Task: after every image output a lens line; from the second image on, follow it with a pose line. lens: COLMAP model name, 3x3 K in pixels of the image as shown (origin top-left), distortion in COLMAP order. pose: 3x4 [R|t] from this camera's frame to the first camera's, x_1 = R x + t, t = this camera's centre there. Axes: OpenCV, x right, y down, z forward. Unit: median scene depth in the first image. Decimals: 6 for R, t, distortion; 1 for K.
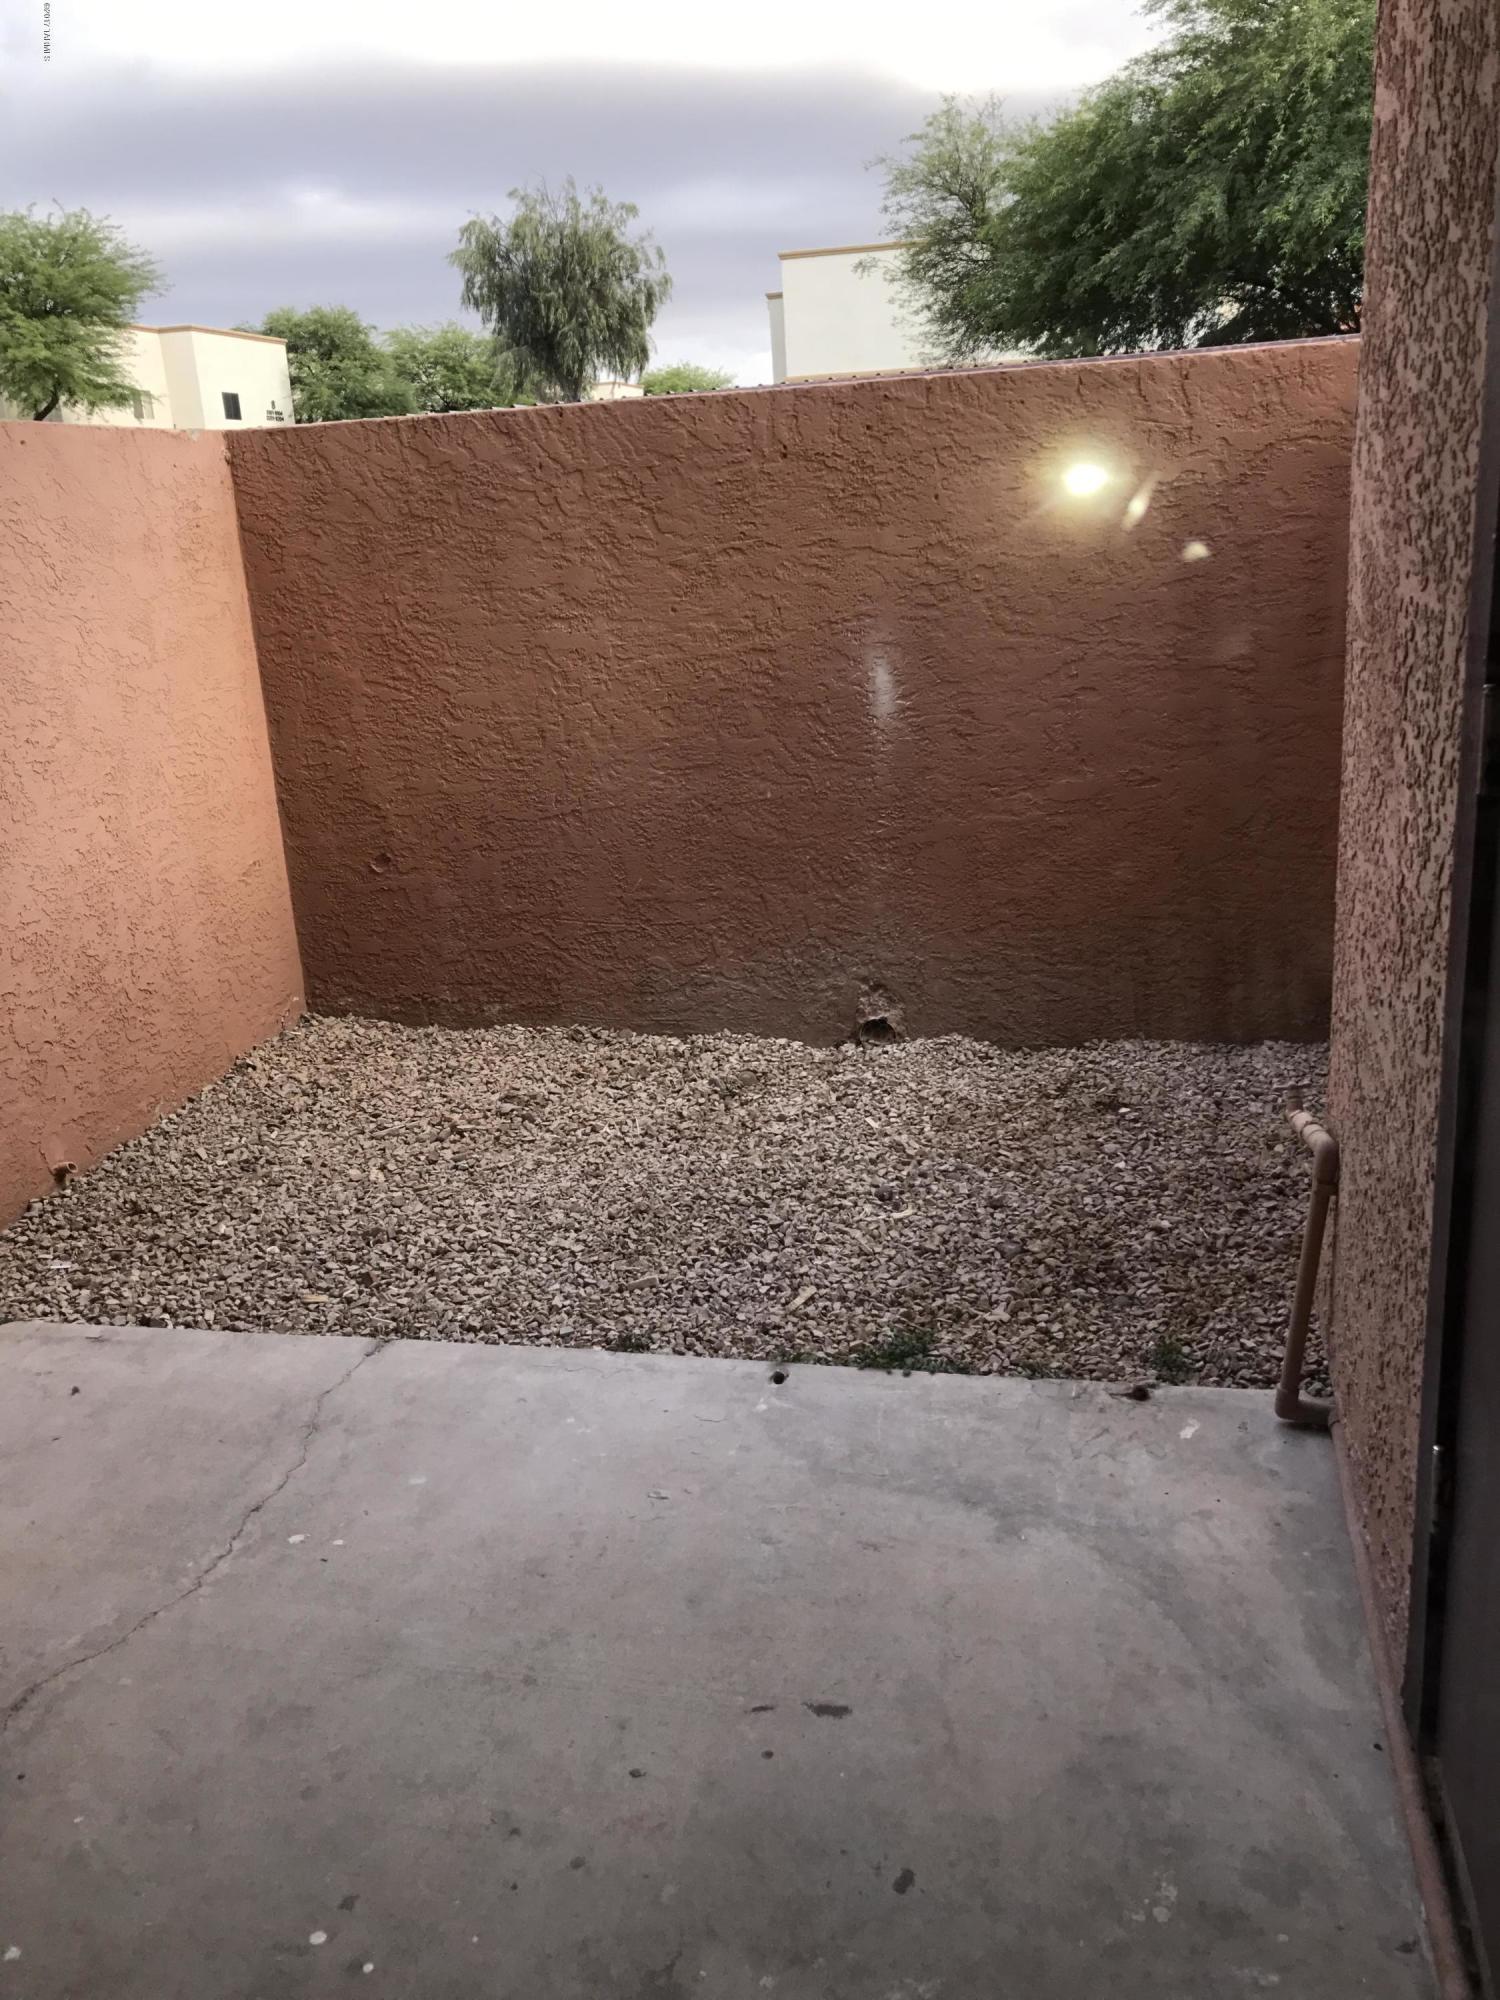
lens RADIAL K [[1632.3, 0, 750.0], [0, 1632.3, 1000.0], [0, 0, 1]] dist [0.071257, -0.084330]
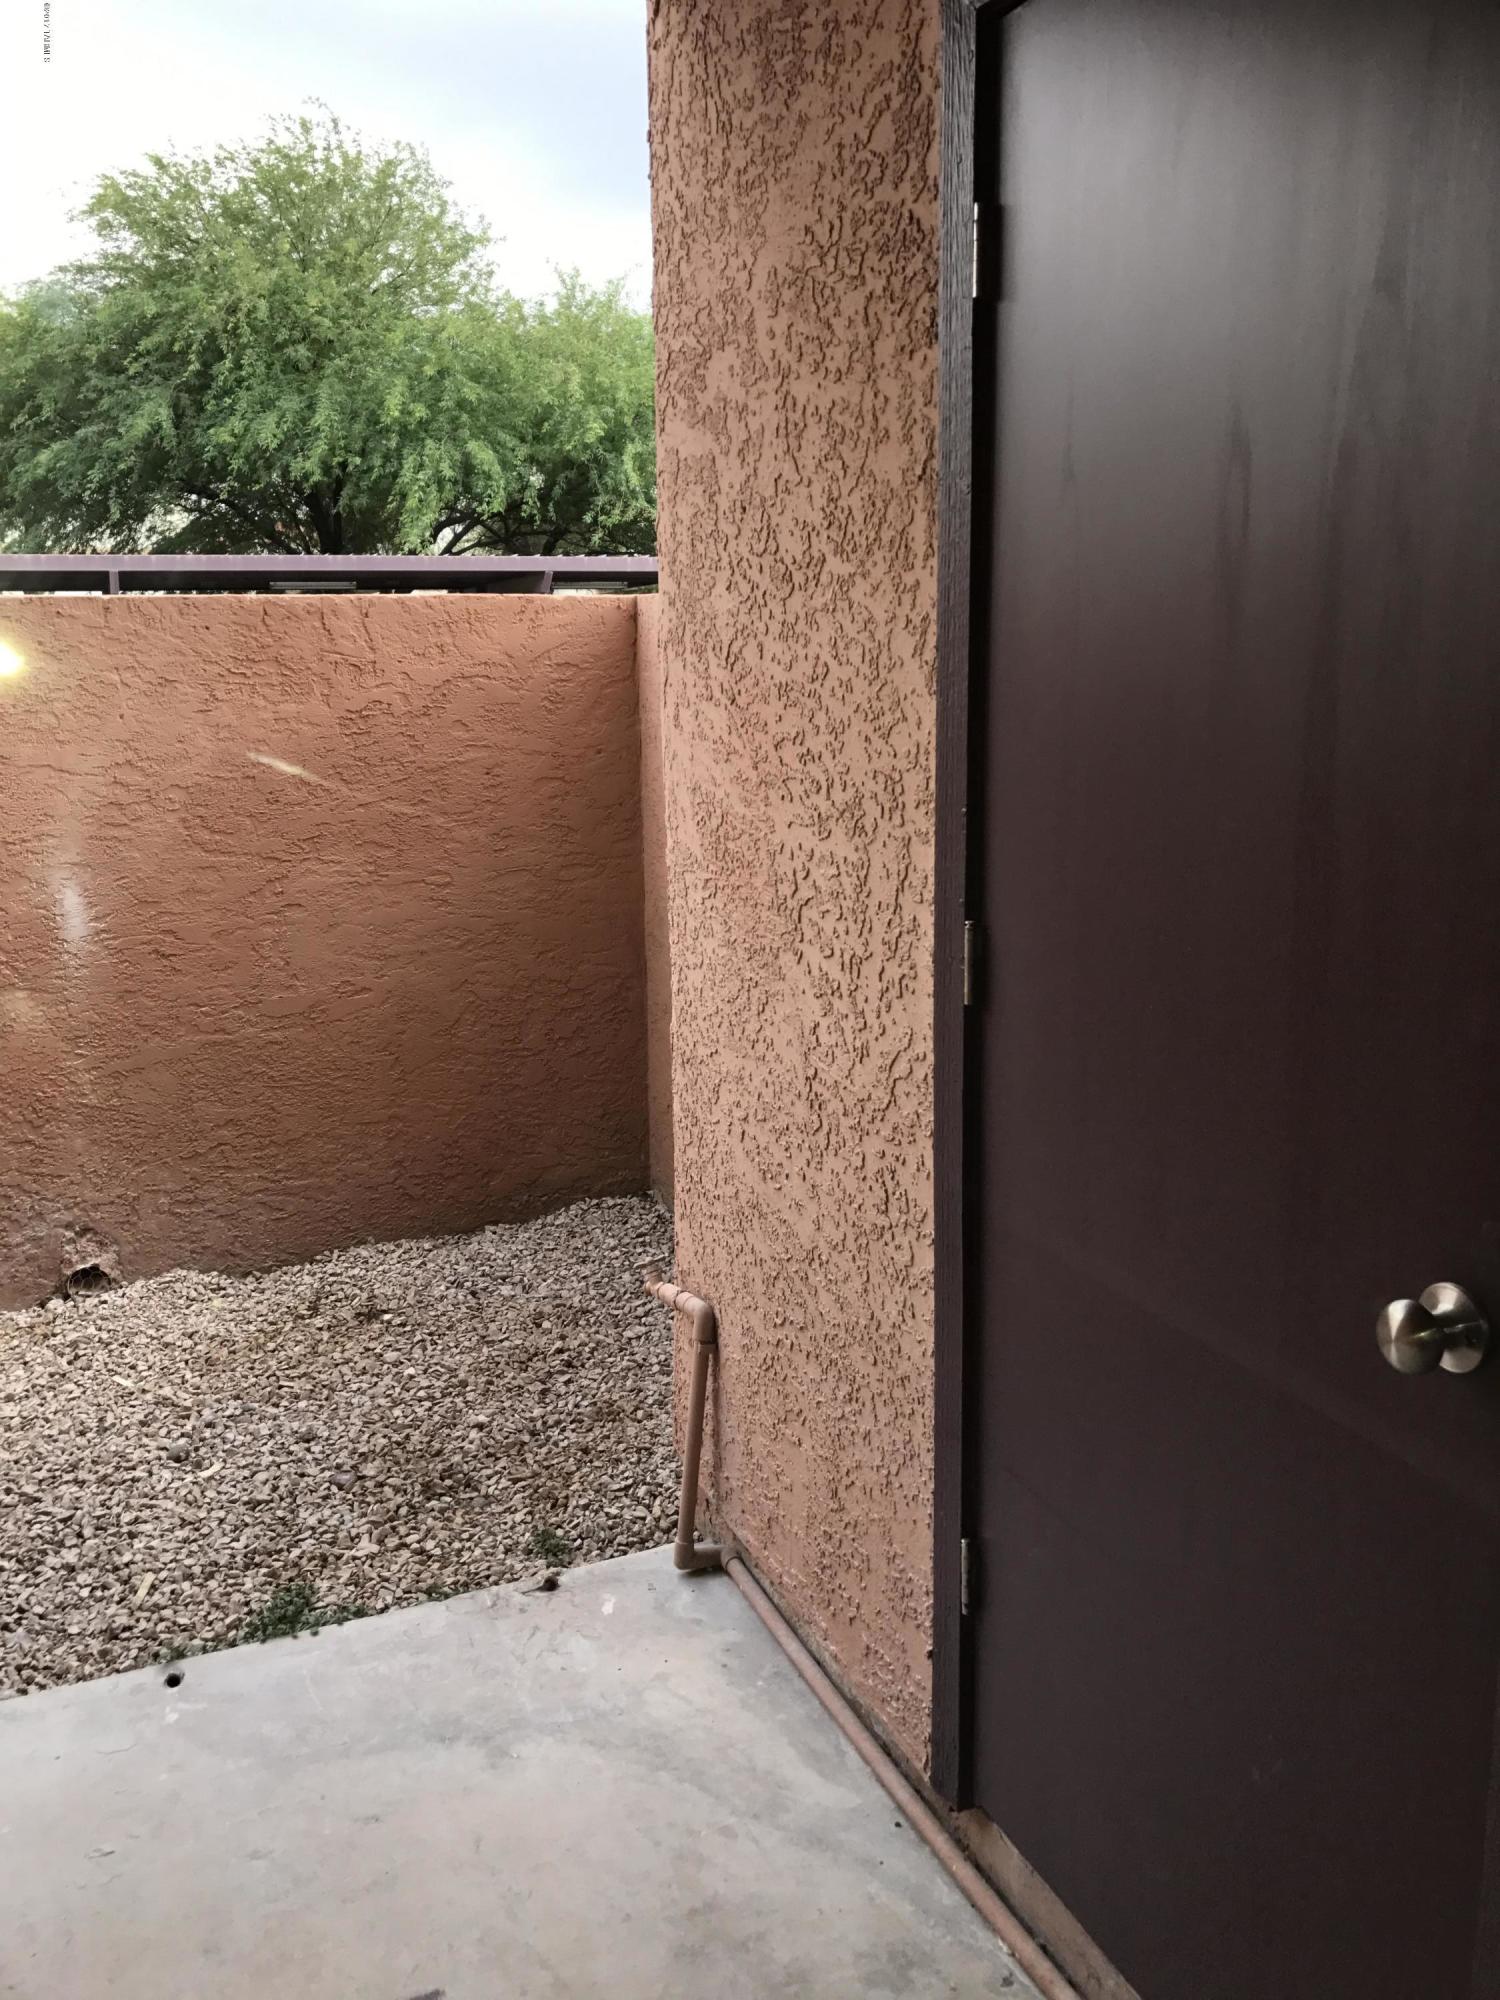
lens RADIAL K [[1654.8, 0, 750.0], [0, 1654.8, 1000.0], [0, 0, 1]] dist [0.062042, -0.047702]
pose [[0.825762, -0.070607, 0.559582, -0.158189], [0.134644, 0.988126, -0.074011, -0.020937], [-0.547712, 0.136460, 0.825464, 0.011088]]
